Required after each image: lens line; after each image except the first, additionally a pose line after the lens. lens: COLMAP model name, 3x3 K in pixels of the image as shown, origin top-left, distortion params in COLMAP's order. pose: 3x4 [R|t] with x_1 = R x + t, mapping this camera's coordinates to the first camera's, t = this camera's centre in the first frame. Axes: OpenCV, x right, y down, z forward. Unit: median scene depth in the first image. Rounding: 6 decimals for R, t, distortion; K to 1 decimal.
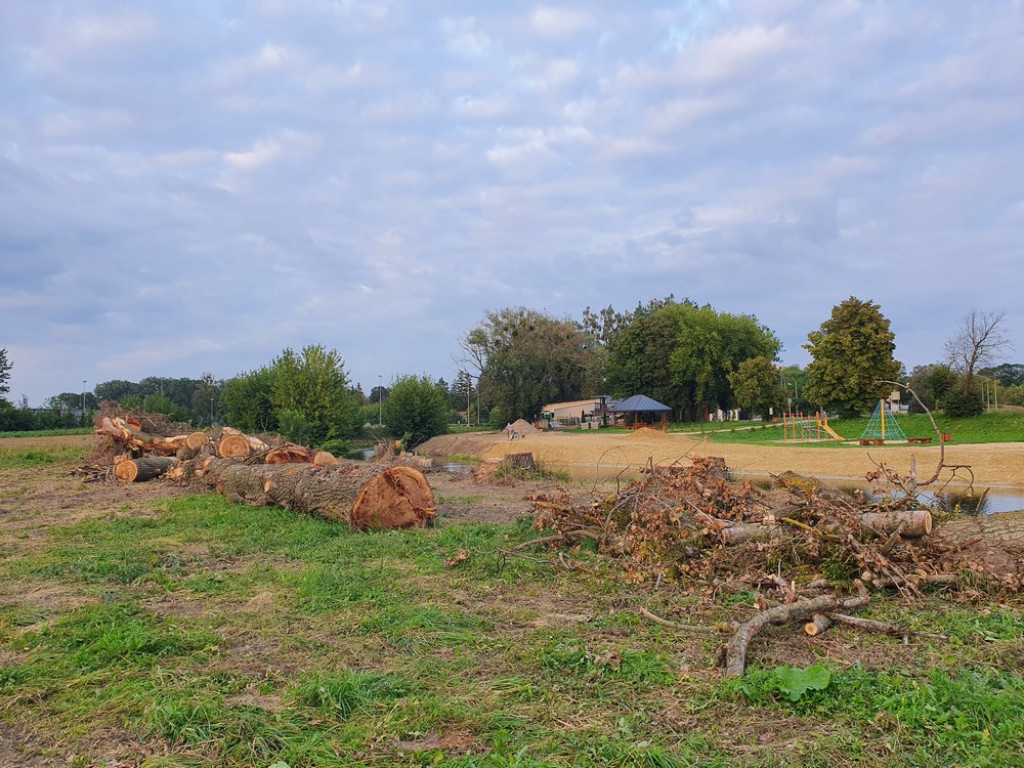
lens RADIAL K [[793.6, 0, 506.4], [0, 793.6, 395.2], [0, 0, 1]] dist [0.034323, -0.026881]
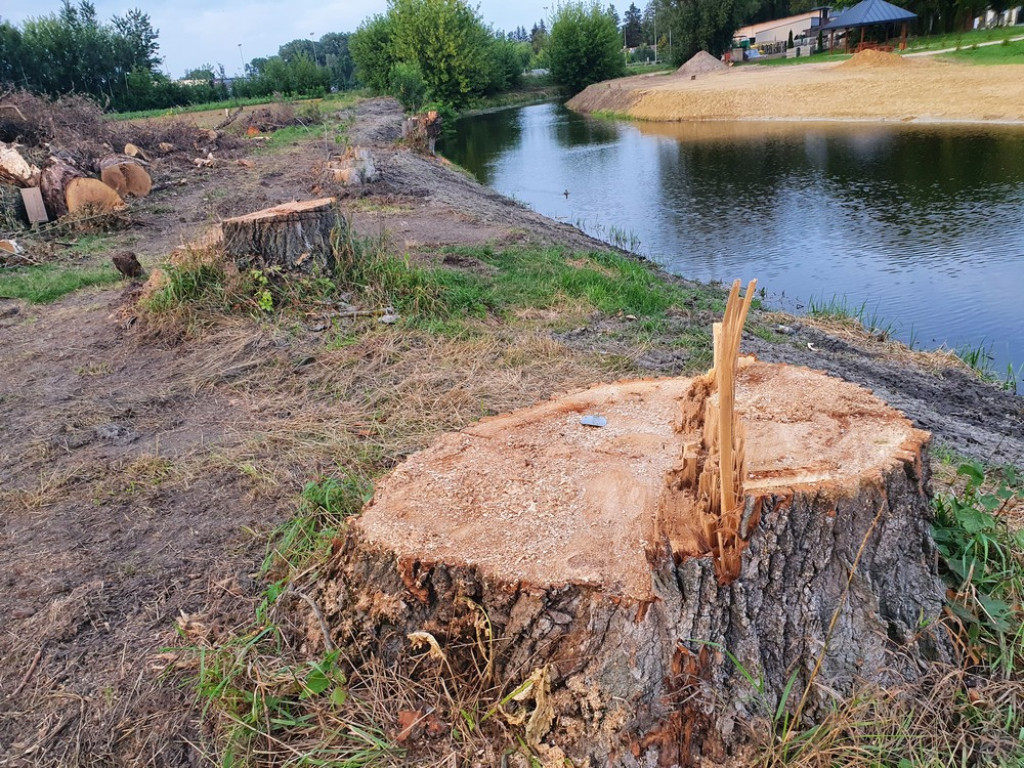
lens RADIAL K [[793.6, 0, 519.4], [0, 793.6, 399.7], [0, 0, 1]] dist [0.034323, -0.026881]
pose [[0.971259, 0.018404, -0.237312, 0.035856], [0.083327, 0.907627, 0.411425, 0.003481], [0.222963, -0.419375, 0.880007, 0.128167]]
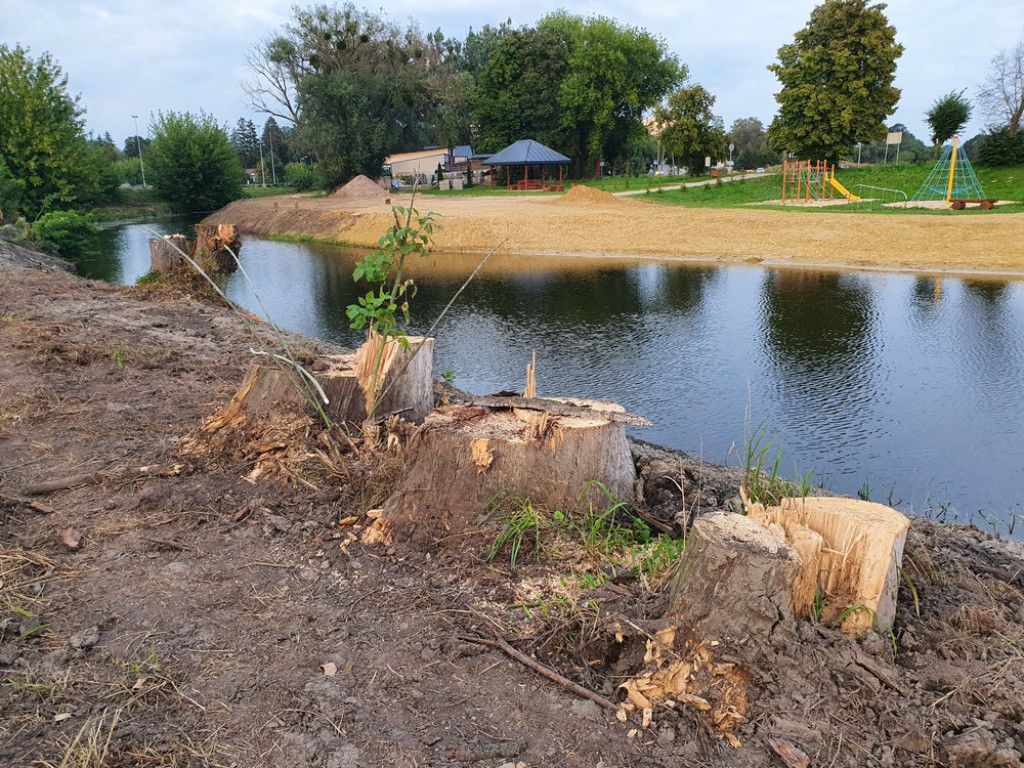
lens RADIAL K [[793.6, 0, 519.5], [0, 793.6, 398.6], [0, 0, 1]] dist [0.034323, -0.026881]
pose [[0.963865, -0.074881, 0.255649, -0.041410], [-0.003655, 0.955872, 0.293760, 0.010974], [-0.266365, -0.284079, 0.921058, 0.243233]]
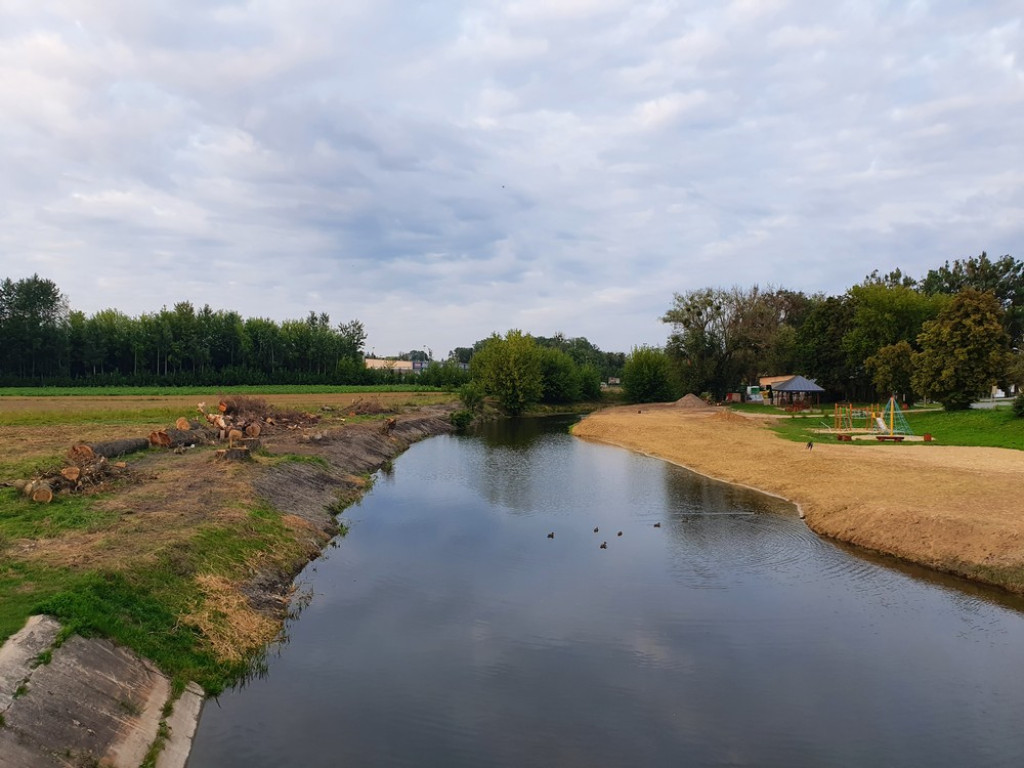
lens RADIAL K [[793.6, 0, 503.0], [0, 793.6, 393.6], [0, 0, 1]] dist [0.034323, -0.026881]
pose [[0.885155, 0.039327, -0.463631, 0.295310], [-0.012269, 0.998048, 0.061236, -0.034053], [0.465135, -0.048515, 0.883910, -0.103059]]
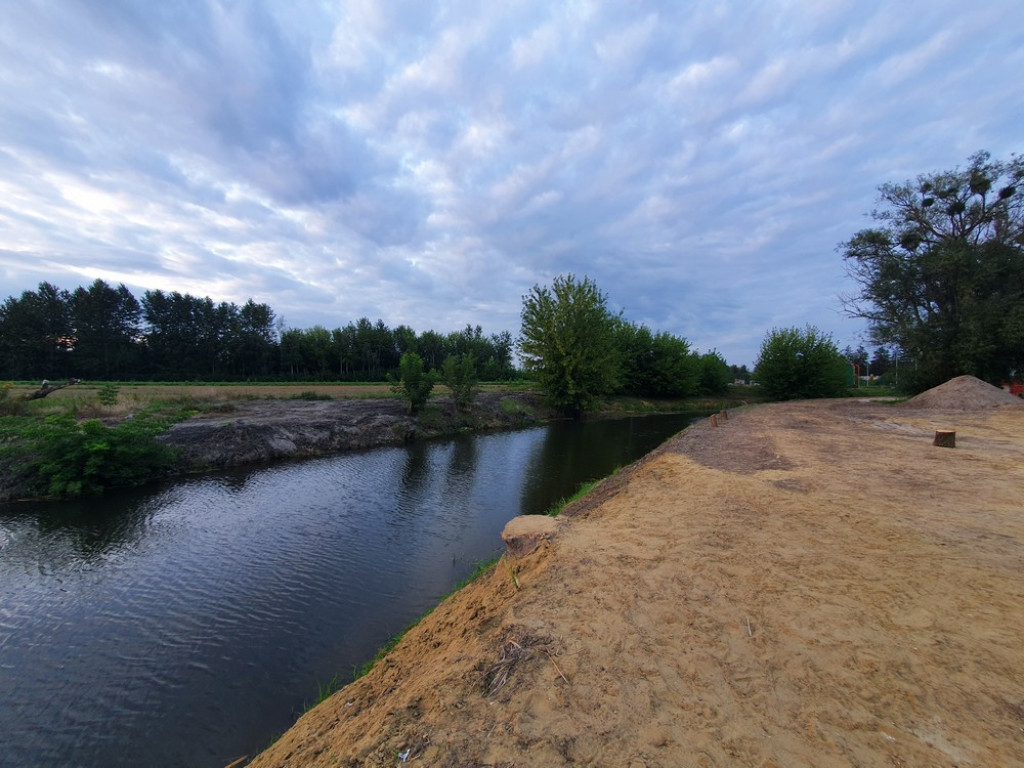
lens RADIAL K [[403.4, 0, 515.0], [0, 403.4, 380.1], [0, 0, 1]] dist [0.005183, -0.000845]
pose [[0.664381, 0.016654, -0.747209, 0.019958], [0.006270, 0.999592, 0.027854, 0.024121], [0.747368, -0.023191, 0.664005, 0.632722]]
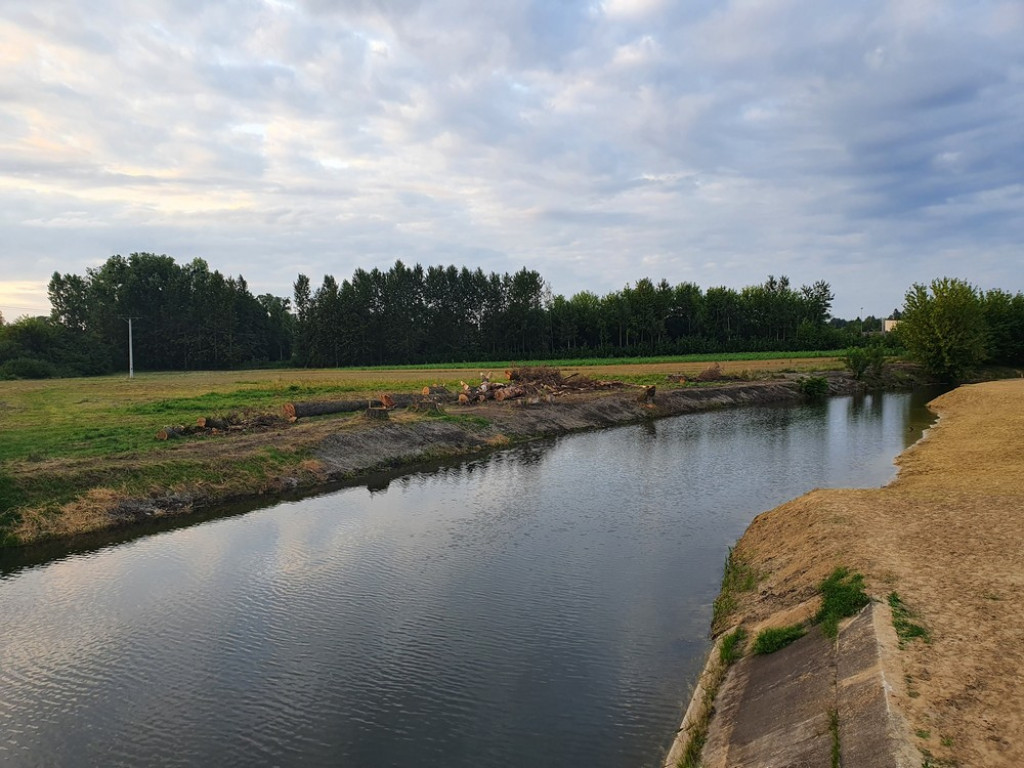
lens RADIAL K [[793.6, 0, 499.8], [0, 793.6, 390.9], [0, 0, 1]] dist [0.034323, -0.026881]
pose [[0.400916, 0.058681, -0.914233, 0.448089], [0.048089, 0.995223, 0.084968, -0.030302], [0.914852, -0.078029, 0.396179, 0.039311]]
